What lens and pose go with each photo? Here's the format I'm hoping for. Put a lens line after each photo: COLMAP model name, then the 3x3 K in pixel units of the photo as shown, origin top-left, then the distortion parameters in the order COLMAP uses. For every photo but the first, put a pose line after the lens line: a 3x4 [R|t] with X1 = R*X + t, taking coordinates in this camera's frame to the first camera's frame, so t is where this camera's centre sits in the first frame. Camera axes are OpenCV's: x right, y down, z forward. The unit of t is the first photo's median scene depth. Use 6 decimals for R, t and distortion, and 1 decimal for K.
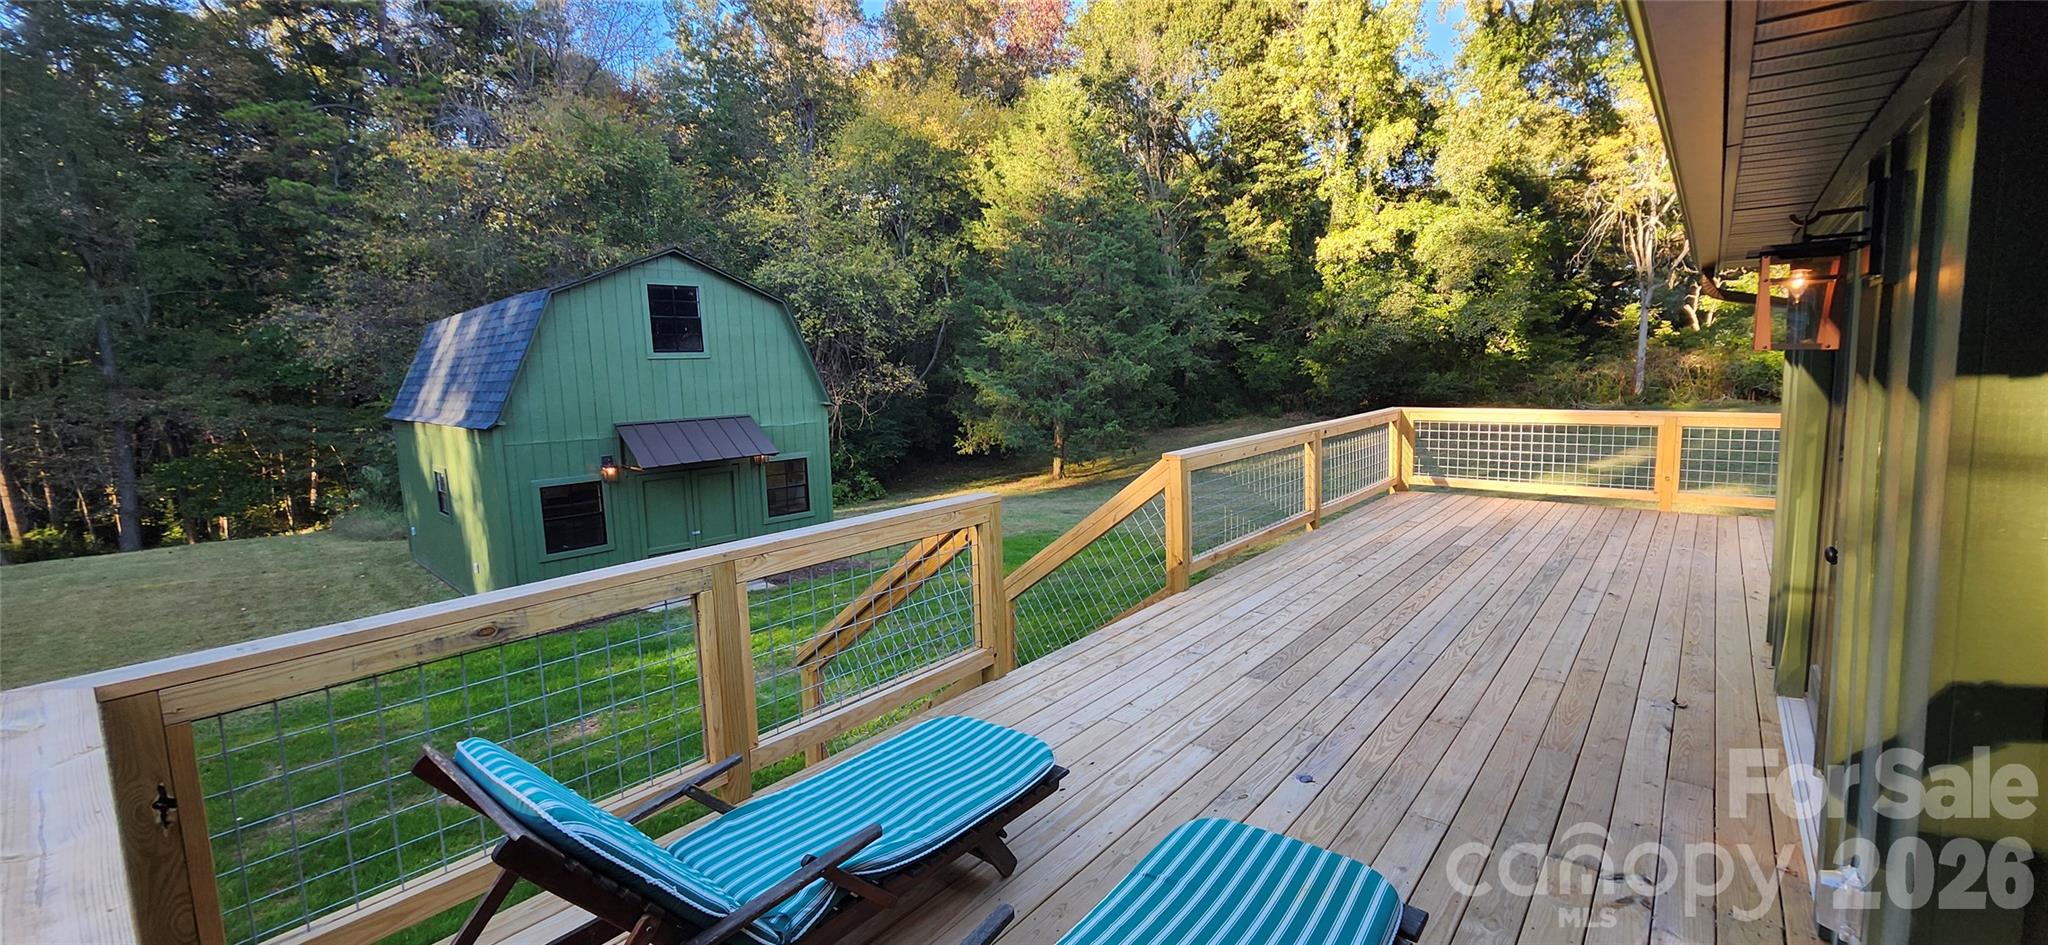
lens RADIAL K [[826.6, 0, 1068.0], [0, 826.6, 463.1], [0, 0, 1]] dist [0.000310, 0.000429]
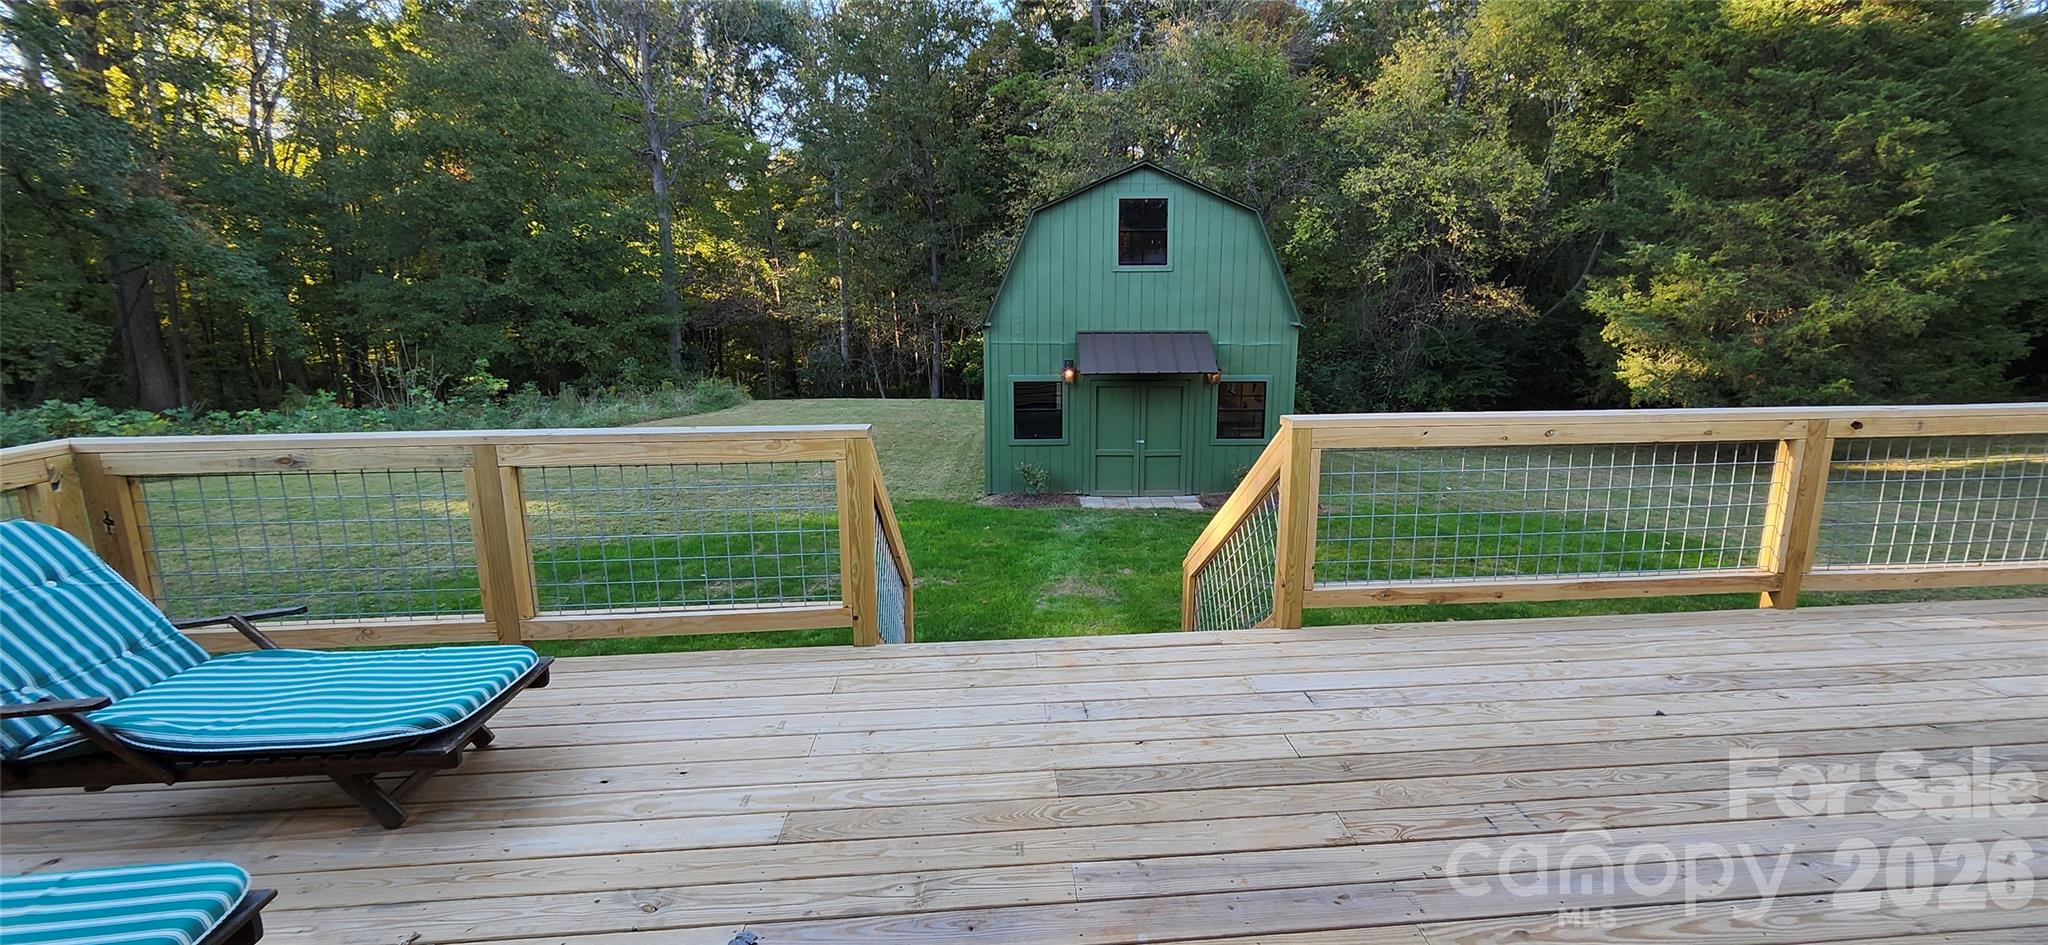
lens RADIAL K [[826.6, 0, 1068.0], [0, 826.6, 463.1], [0, 0, 1]] dist [0.000310, 0.000429]
pose [[0.678498, 0.173129, -0.713909, 0.243954], [-0.105605, 0.984725, 0.138437, -0.024324], [0.726972, -0.018537, 0.686417, 0.222707]]
